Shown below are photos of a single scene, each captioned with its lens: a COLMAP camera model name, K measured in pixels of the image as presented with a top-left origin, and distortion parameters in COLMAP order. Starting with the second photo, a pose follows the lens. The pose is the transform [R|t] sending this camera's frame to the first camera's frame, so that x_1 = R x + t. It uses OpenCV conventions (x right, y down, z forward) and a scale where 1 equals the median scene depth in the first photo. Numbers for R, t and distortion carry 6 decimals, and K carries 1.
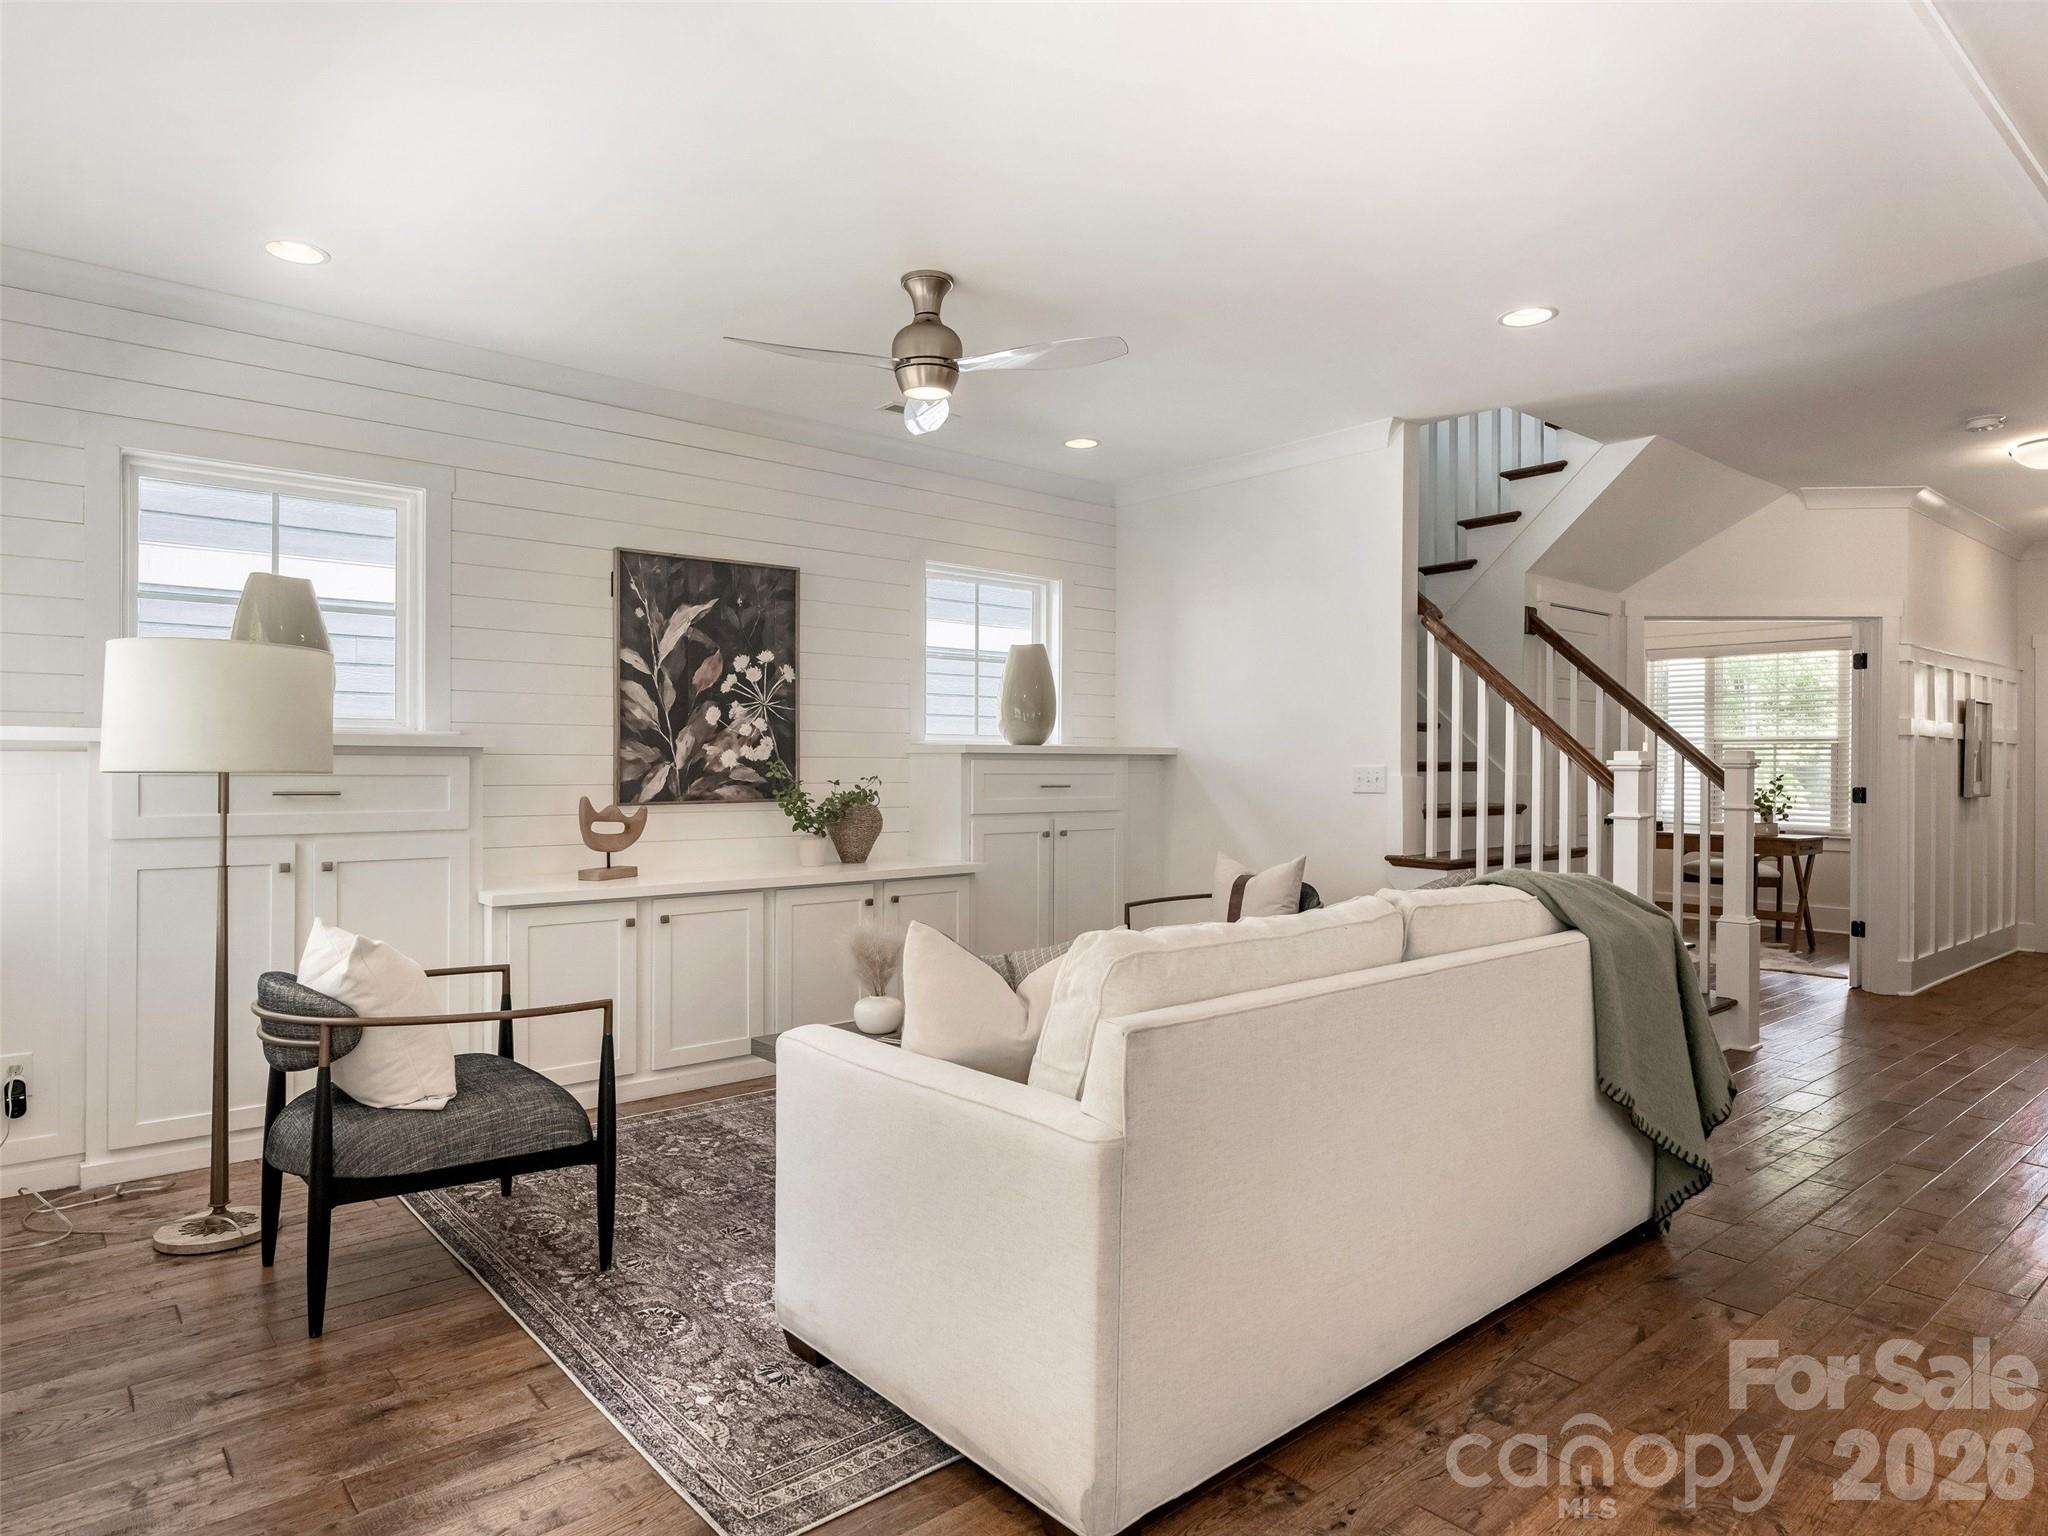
lens RADIAL K [[1194.6, 0, 1024.0], [0, 1194.6, 768.0], [0, 0, 1]] dist [-0.001051, -0.000781]
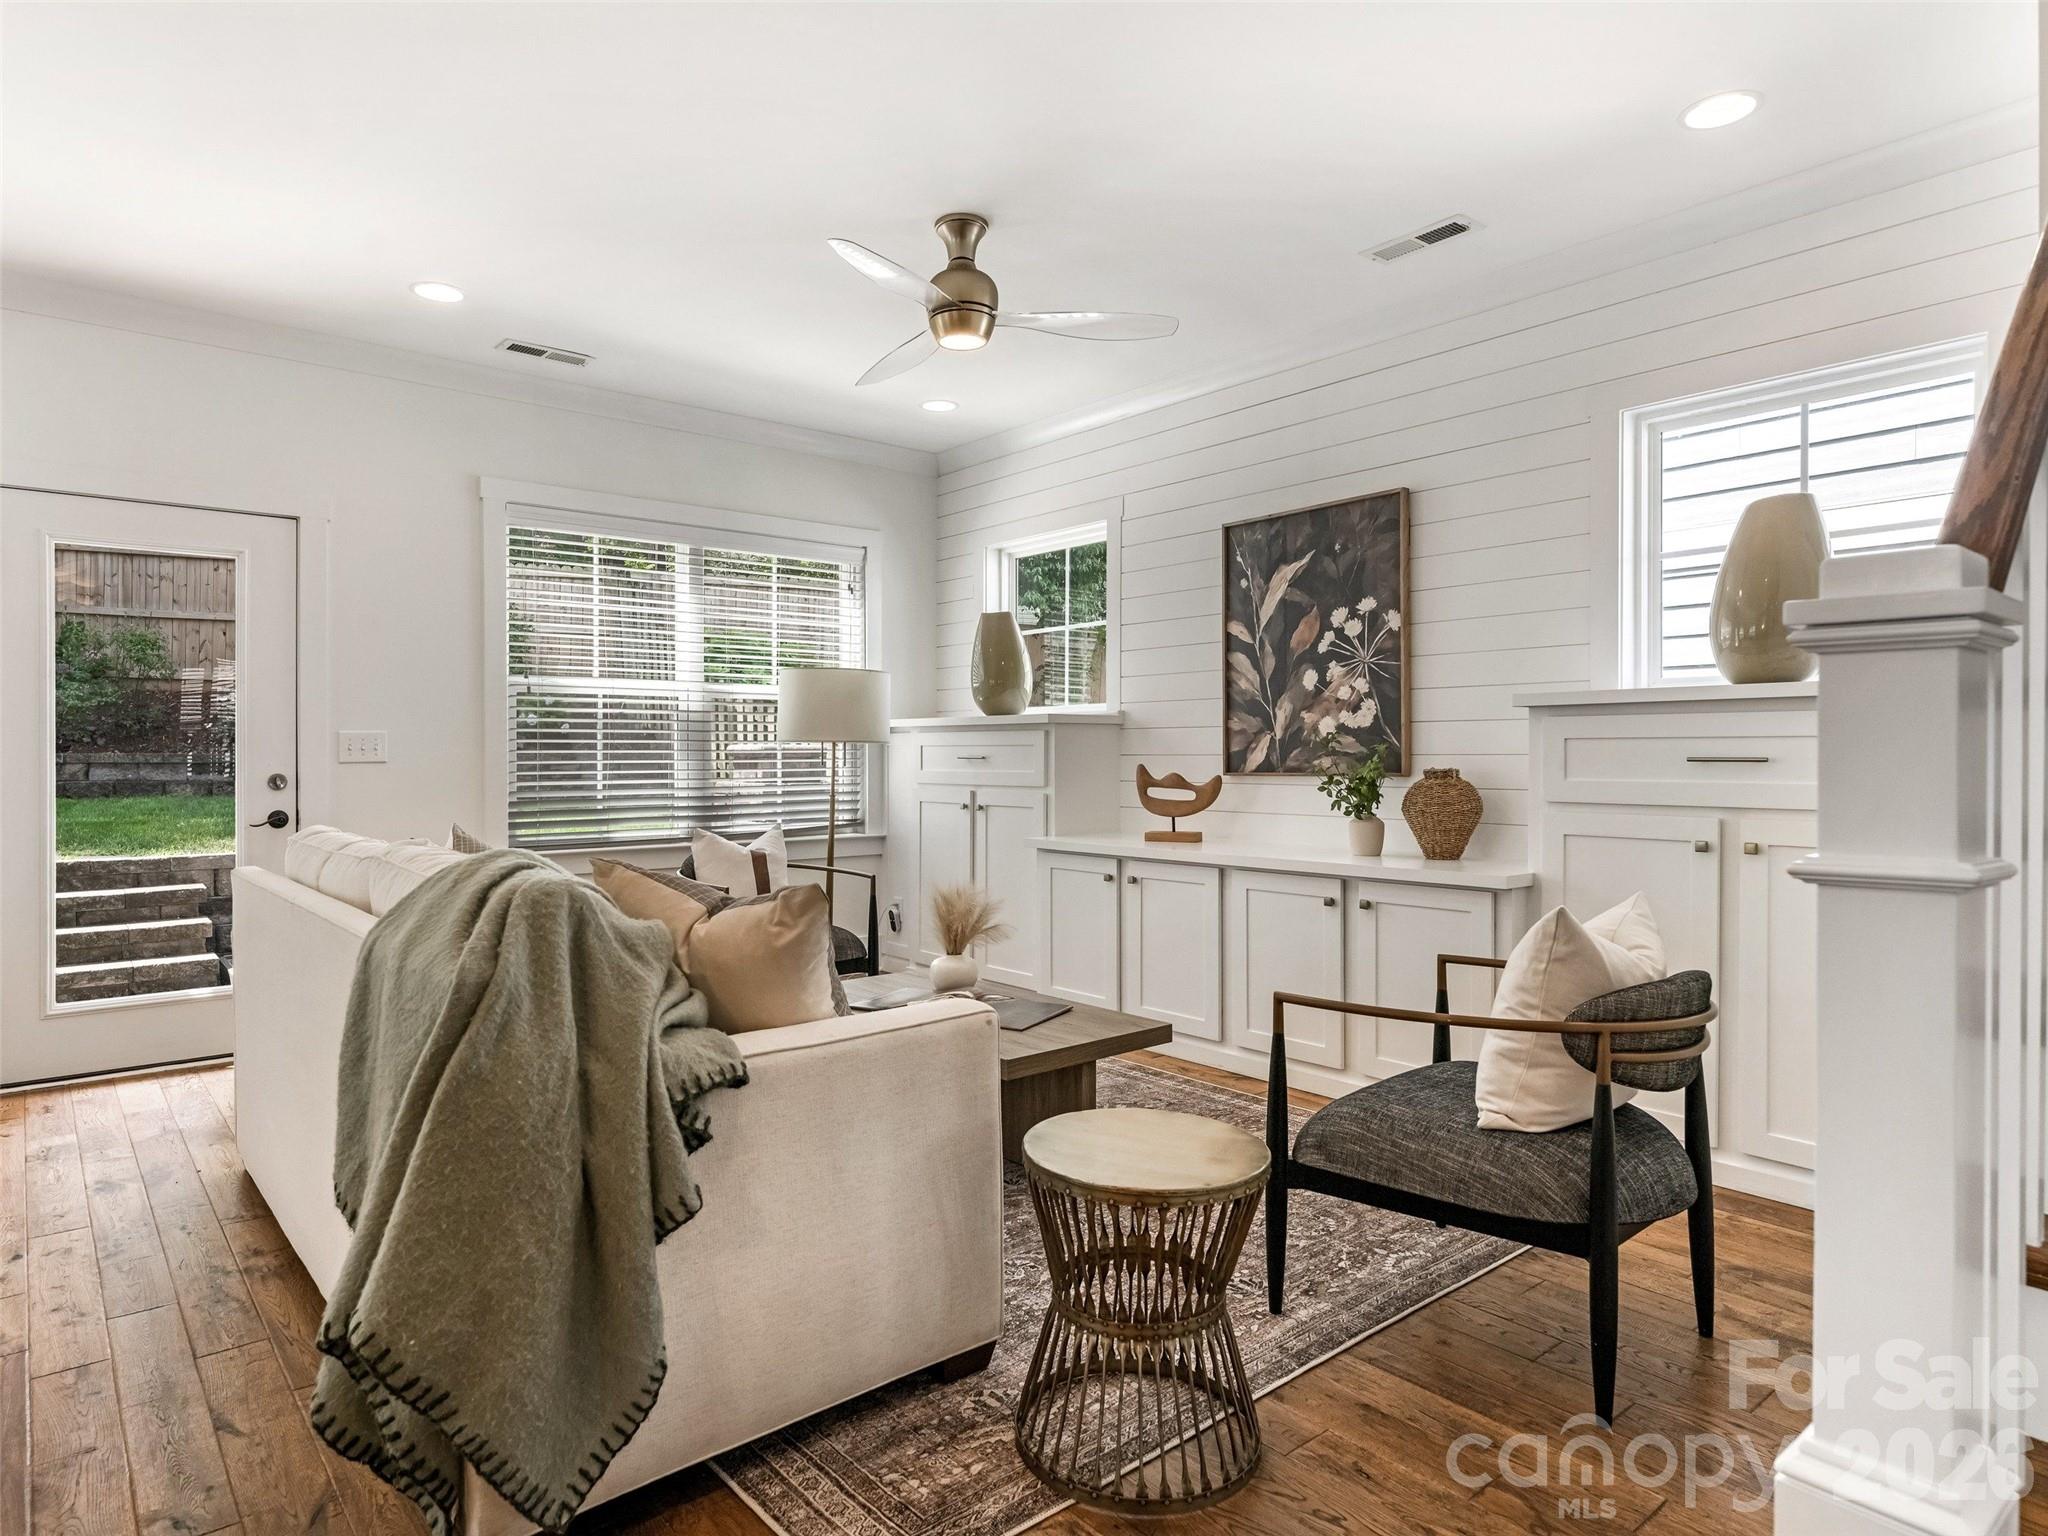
lens RADIAL K [[1194.6, 0, 1024.0], [0, 1194.6, 768.0], [0, 0, 1]] dist [-0.001051, -0.000781]
pose [[-0.006165, 0.000709, -0.999981, 0.655594], [-0.006768, 0.999977, 0.000751, 0.024469], [0.999958, 0.006772, -0.006161, 0.792492]]
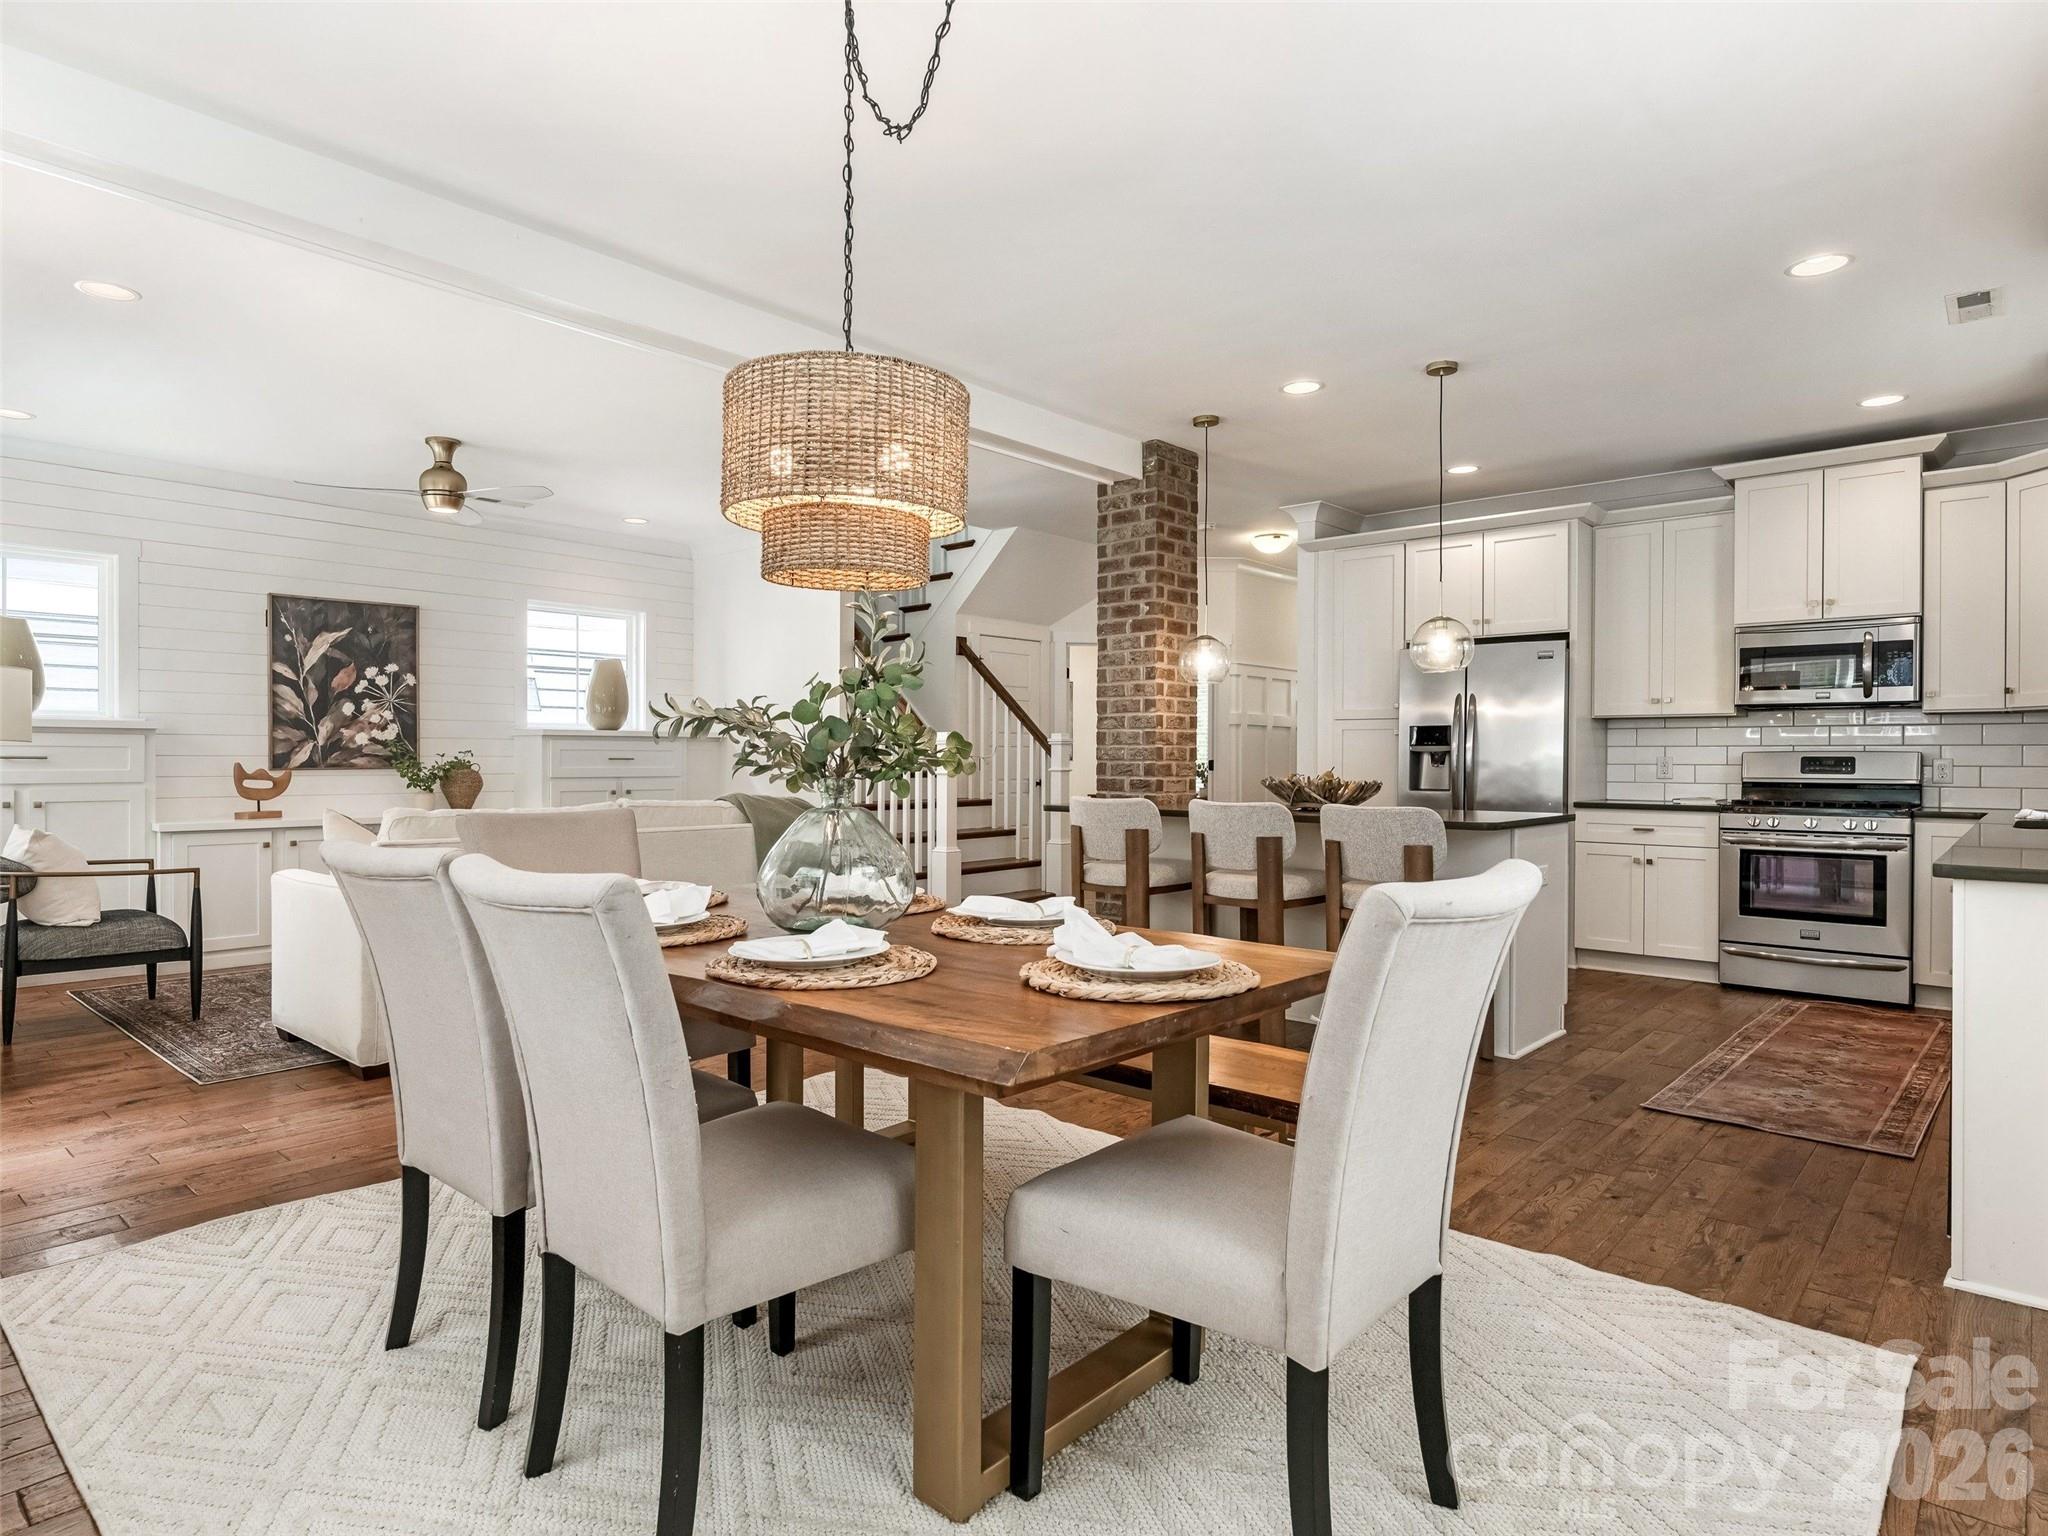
lens RADIAL K [[1143.3, 0, 1024.0], [0, 1143.3, 768.0], [0, 0, 1]] dist [-0.020766, 0.016859]
pose [[0.990565, -0.002147, 0.137030, 0.363393], [0.001068, 0.999968, 0.007943, 0.017980], [-0.137043, -0.007722, 0.990535, -0.479819]]
